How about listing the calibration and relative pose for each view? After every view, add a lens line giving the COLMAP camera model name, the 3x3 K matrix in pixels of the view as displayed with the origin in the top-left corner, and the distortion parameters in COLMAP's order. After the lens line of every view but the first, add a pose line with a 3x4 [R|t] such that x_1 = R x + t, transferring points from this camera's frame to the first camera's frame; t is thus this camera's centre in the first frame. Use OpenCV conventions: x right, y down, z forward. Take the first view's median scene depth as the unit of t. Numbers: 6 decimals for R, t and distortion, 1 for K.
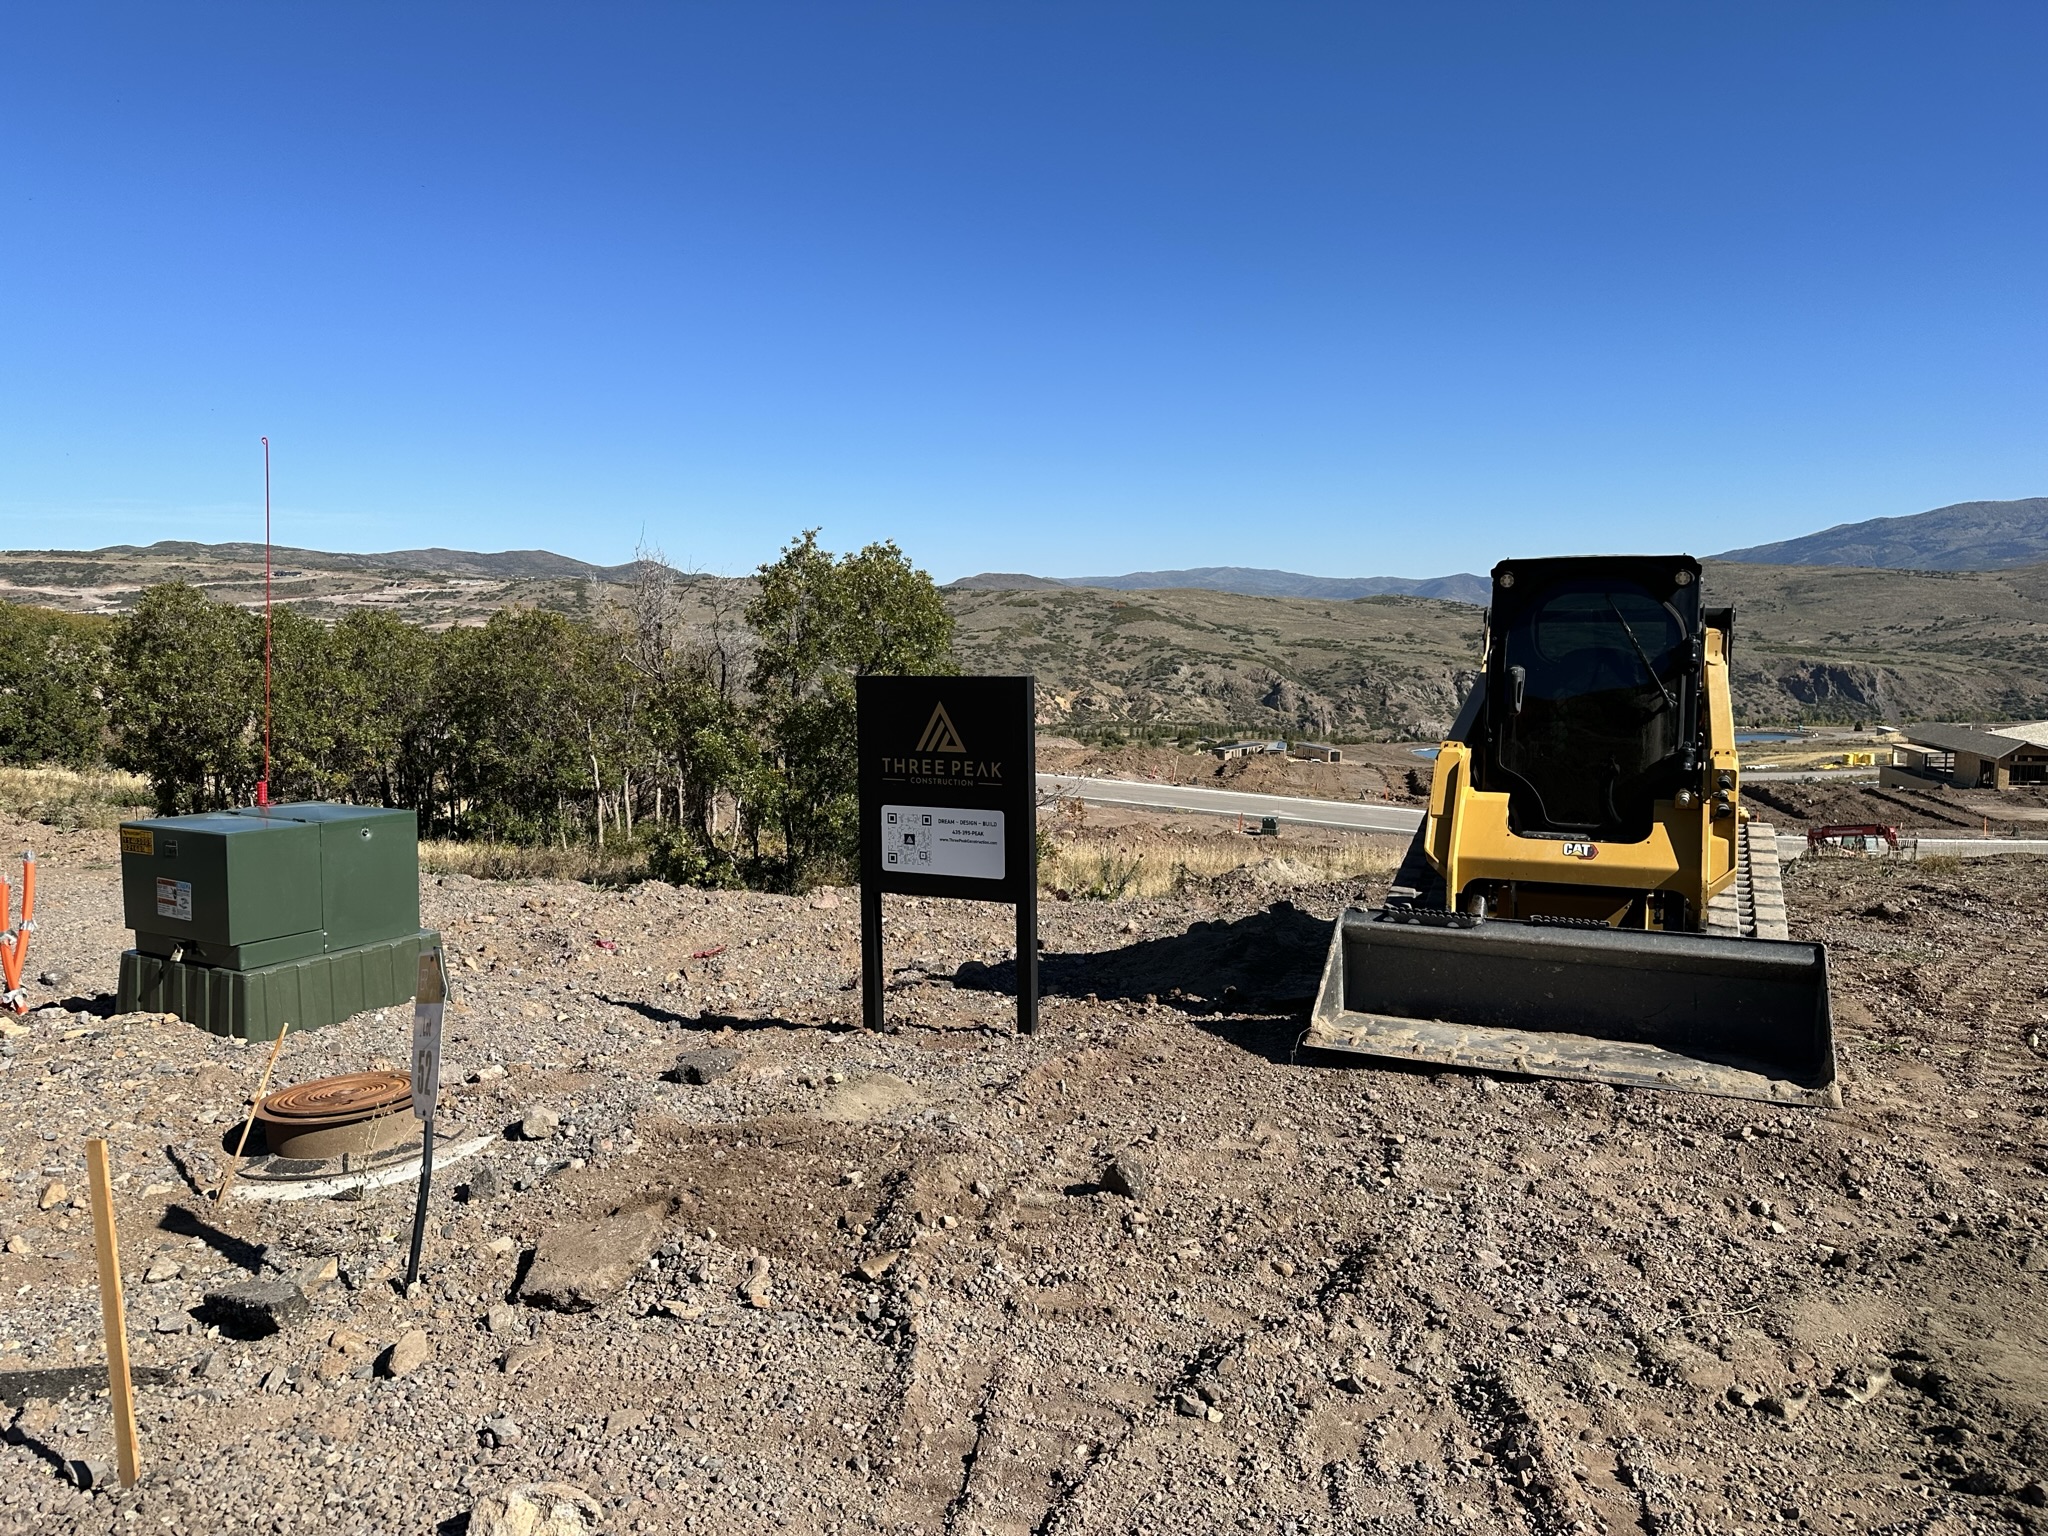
lens RADIAL K [[1411.4, 0, 1024.0], [0, 1411.4, 768.0], [0, 0, 1]] dist [0.031140, -0.049685]
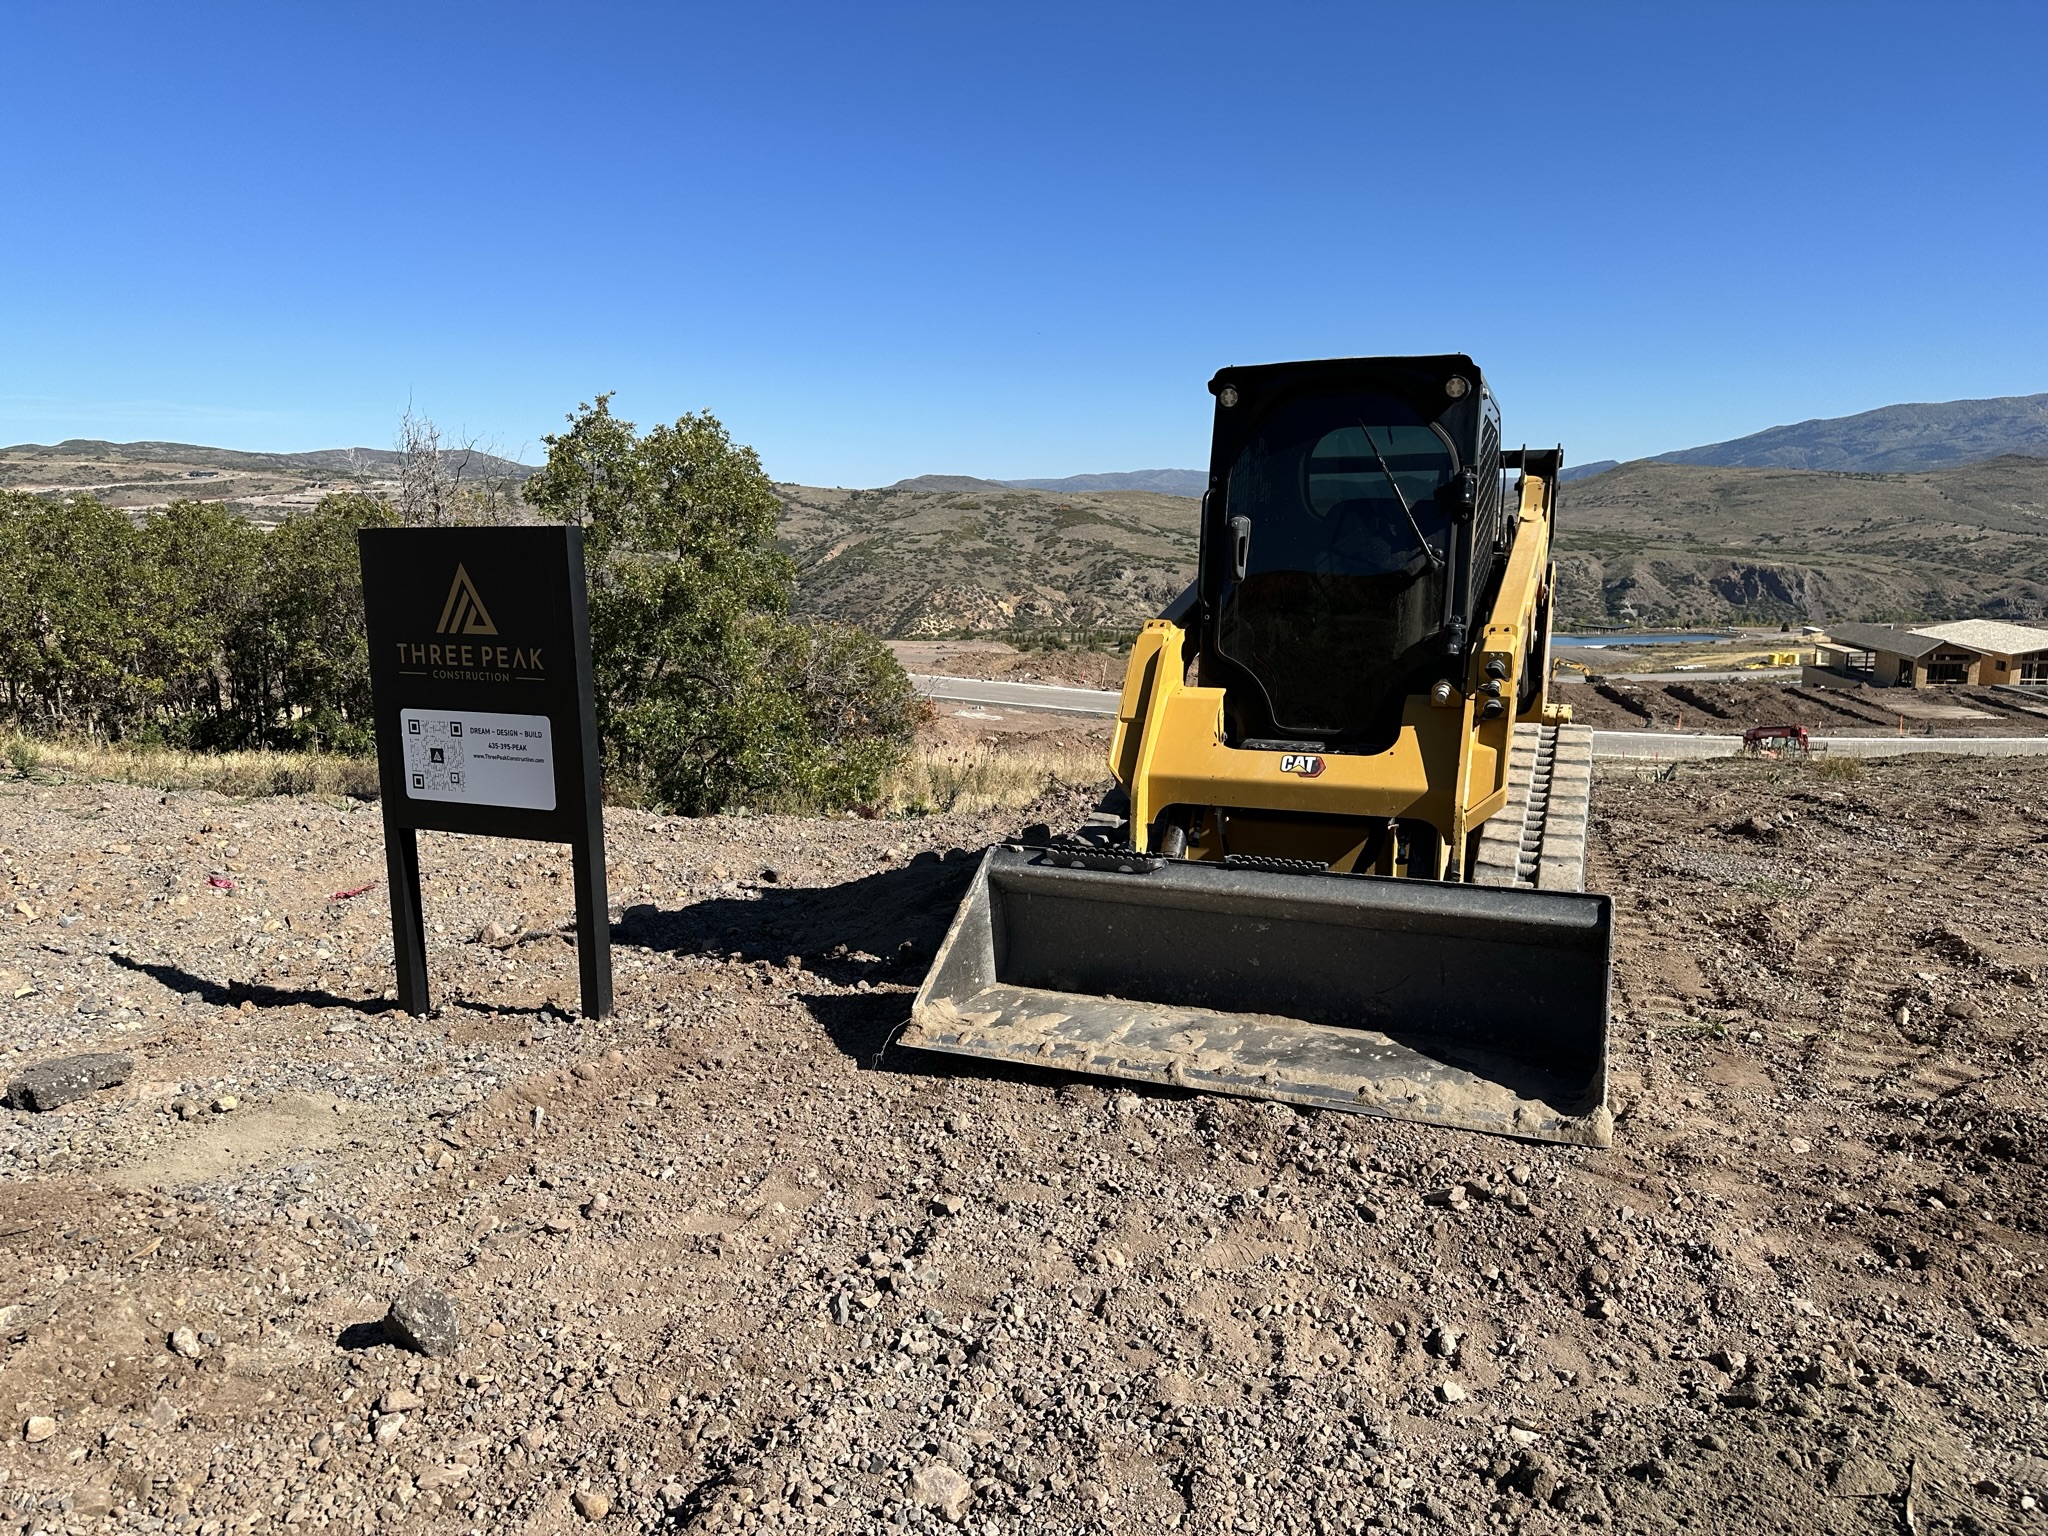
lens RADIAL K [[1430.7, 0, 1024.0], [0, 1430.7, 768.0], [0, 0, 1]] dist [0.081998, -0.135105]
pose [[0.998689, -0.007928, 0.050568, 0.210456], [0.004535, 0.997752, 0.066860, 0.009593], [-0.050985, -0.066543, 0.996480, 0.268953]]
